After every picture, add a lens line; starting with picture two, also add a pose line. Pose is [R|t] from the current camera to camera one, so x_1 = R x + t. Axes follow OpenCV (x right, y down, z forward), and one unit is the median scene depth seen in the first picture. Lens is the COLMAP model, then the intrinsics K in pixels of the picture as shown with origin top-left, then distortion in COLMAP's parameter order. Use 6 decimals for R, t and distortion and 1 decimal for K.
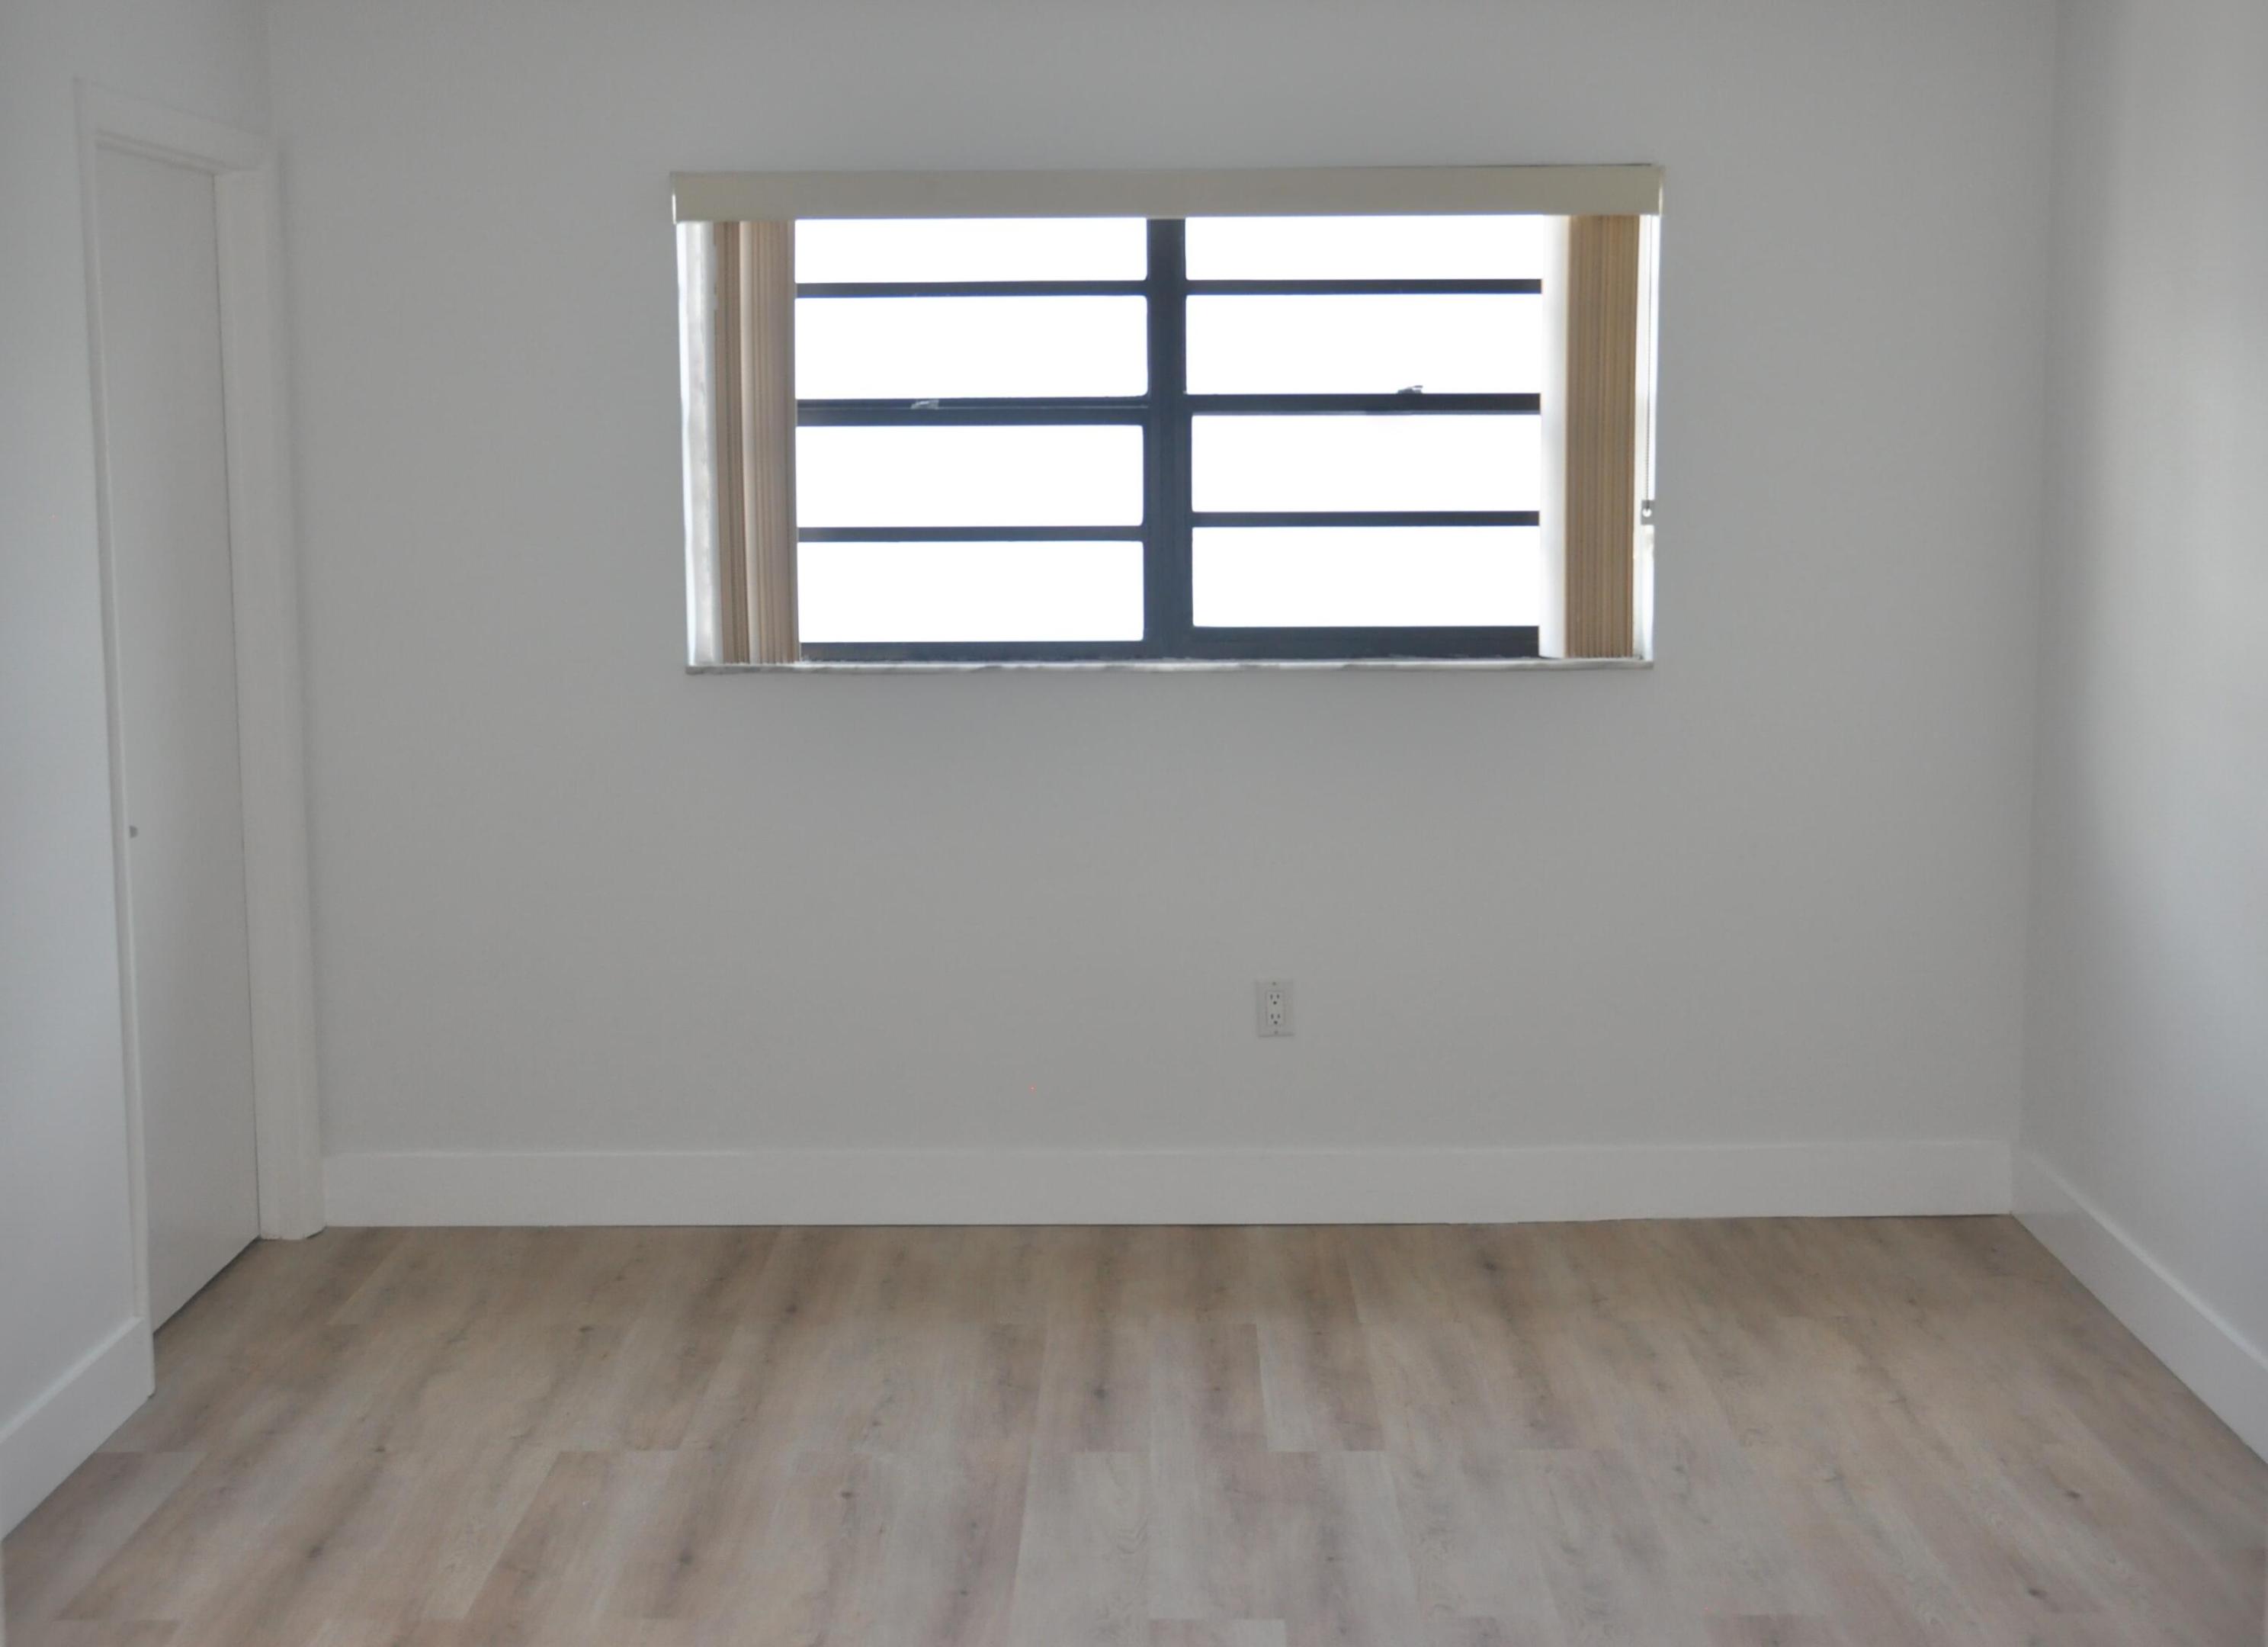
lens RADIAL K [[3274.6, 0, 1135.9], [0, 3274.6, 728.2], [0, 0, 1]] dist [-0.020554, 0.019772]
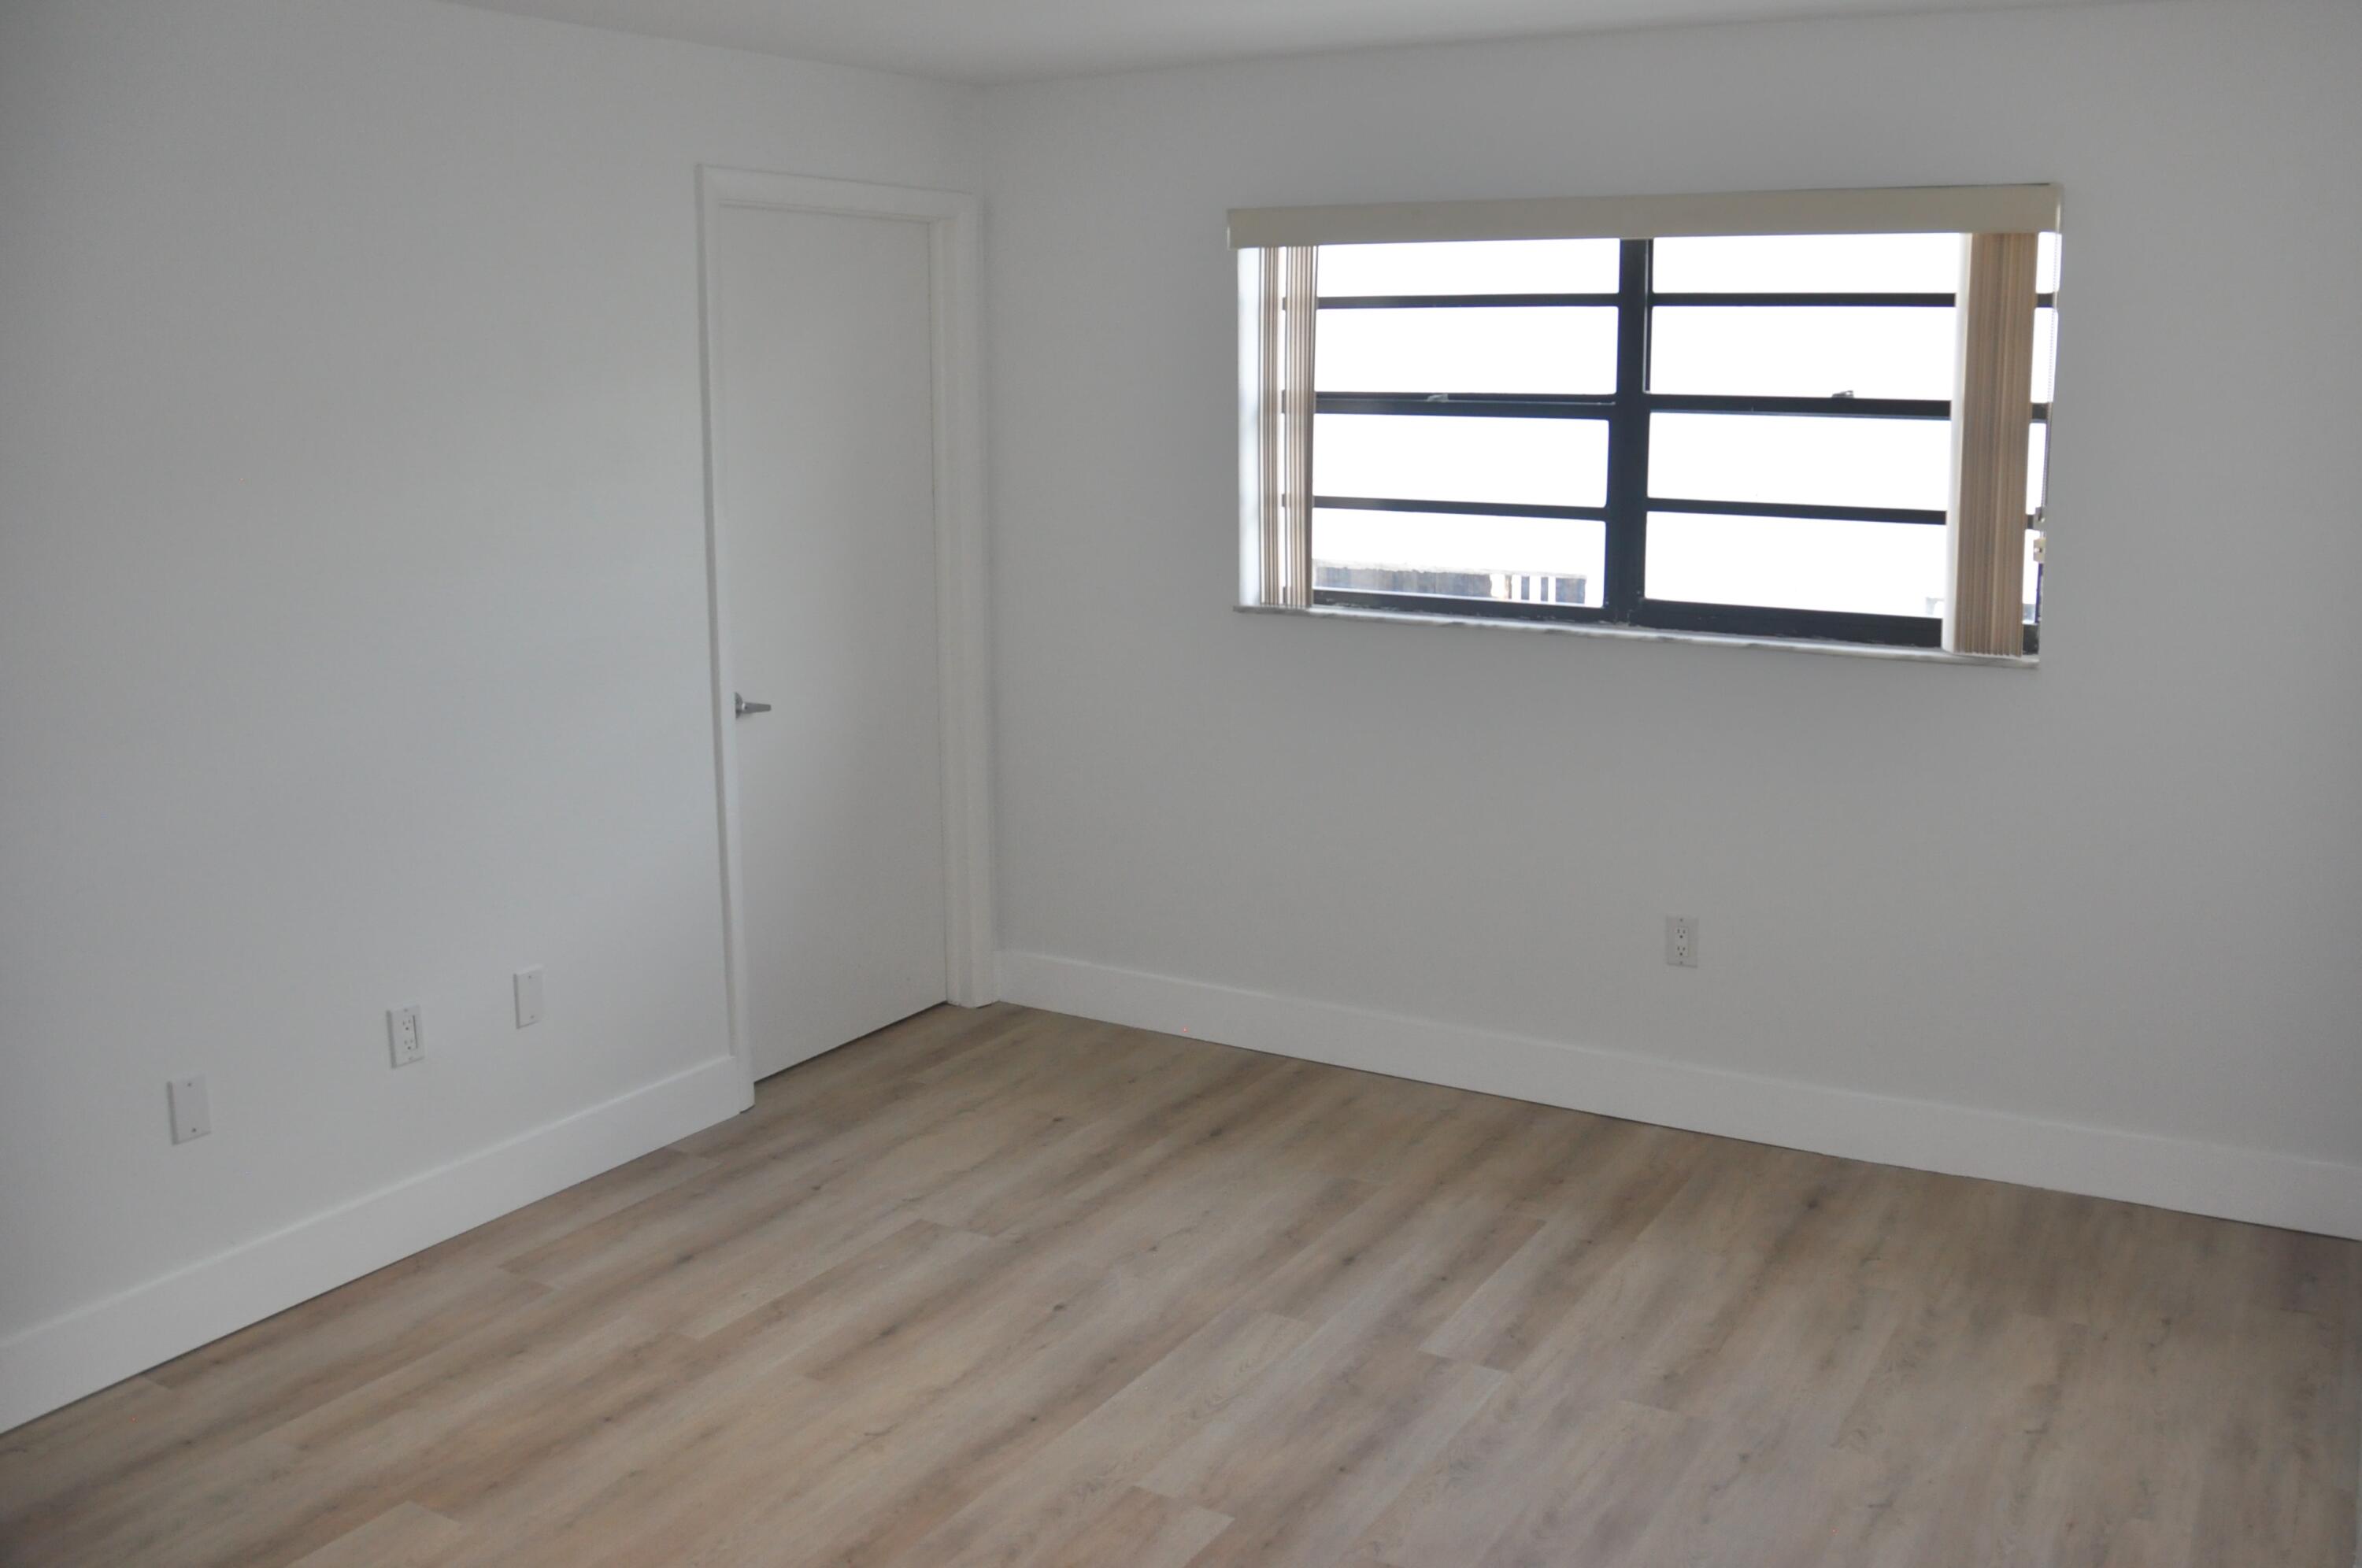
lens RADIAL K [[2214.7, 0, 1182.2], [0, 2214.7, 674.6], [0, 0, 1]] dist [-0.163712, 0.096495]
pose [[0.850282, 0.081211, -0.520025, 0.288244], [-0.060142, 0.996544, 0.057292, -0.039942], [0.522881, -0.017439, 0.852227, 0.274688]]
